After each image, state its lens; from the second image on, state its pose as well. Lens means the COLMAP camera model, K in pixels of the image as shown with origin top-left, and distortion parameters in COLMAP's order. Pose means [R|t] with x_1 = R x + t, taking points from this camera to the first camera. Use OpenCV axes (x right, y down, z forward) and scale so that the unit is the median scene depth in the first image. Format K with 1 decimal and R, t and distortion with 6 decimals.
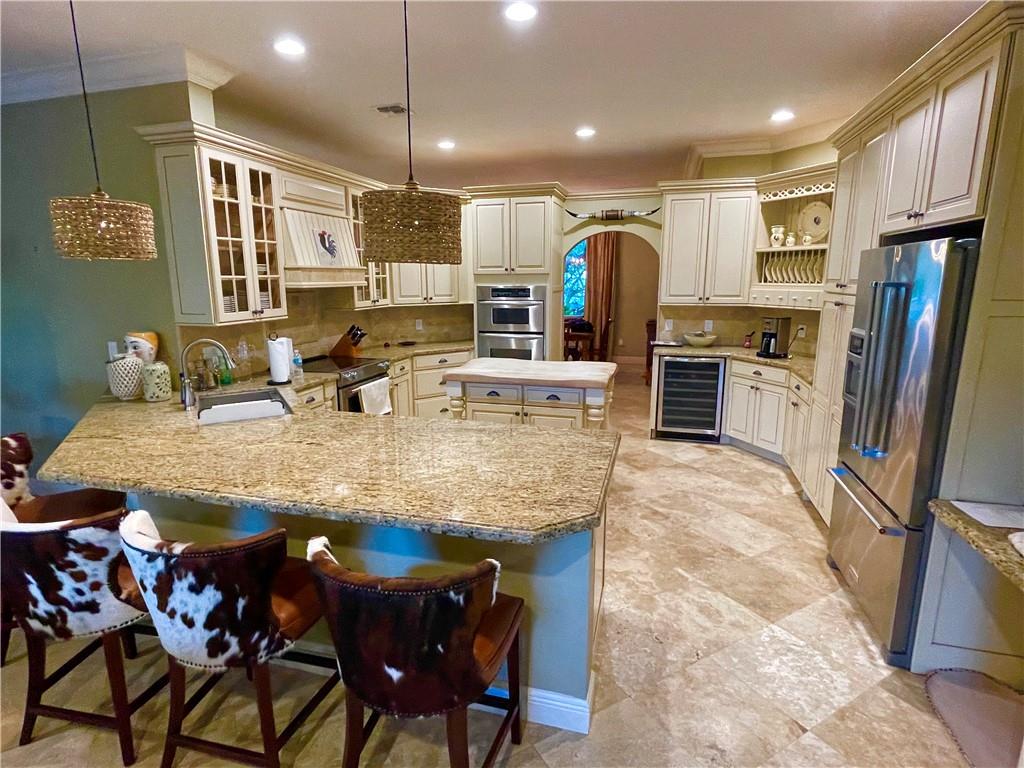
lens RADIAL K [[534.9, 0, 505.4], [0, 534.9, 383.5], [0, 0, 1]] dist [-0.002364, -0.000609]
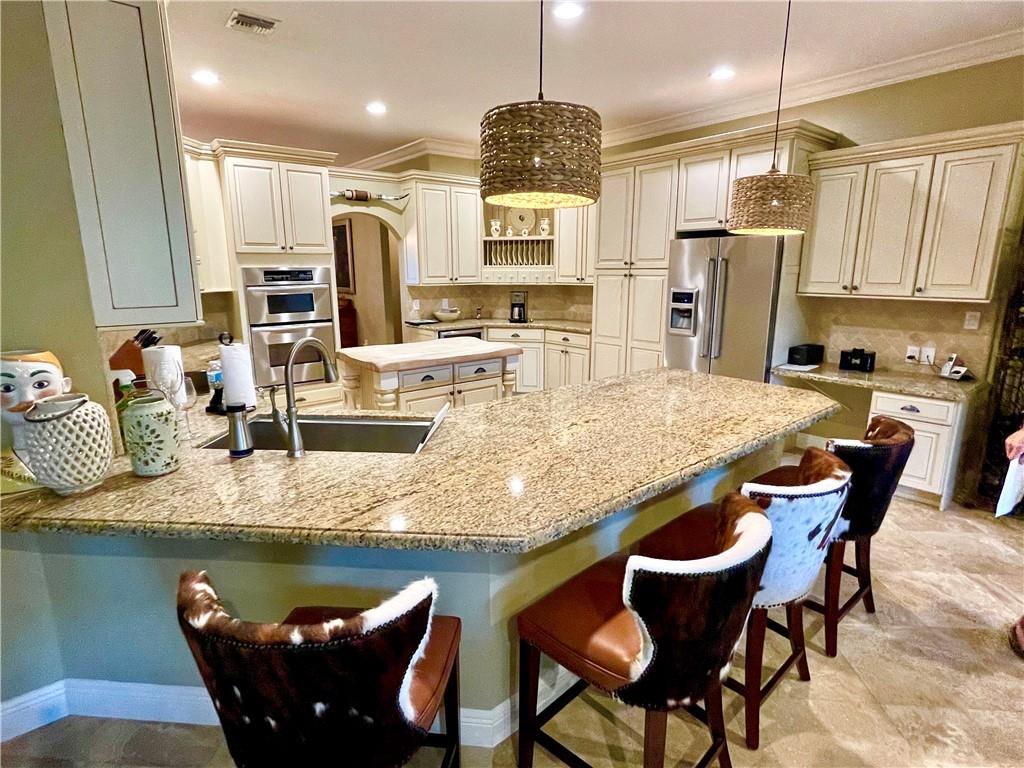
lens RADIAL K [[534.9, 0, 505.4], [0, 534.9, 383.5], [0, 0, 1]] dist [-0.002364, -0.000609]
pose [[0.567408, -0.170115, 0.805673, -0.566350], [0.160607, 0.982499, 0.094341, -0.030377], [-0.807622, 0.075867, 0.584800, 0.270752]]
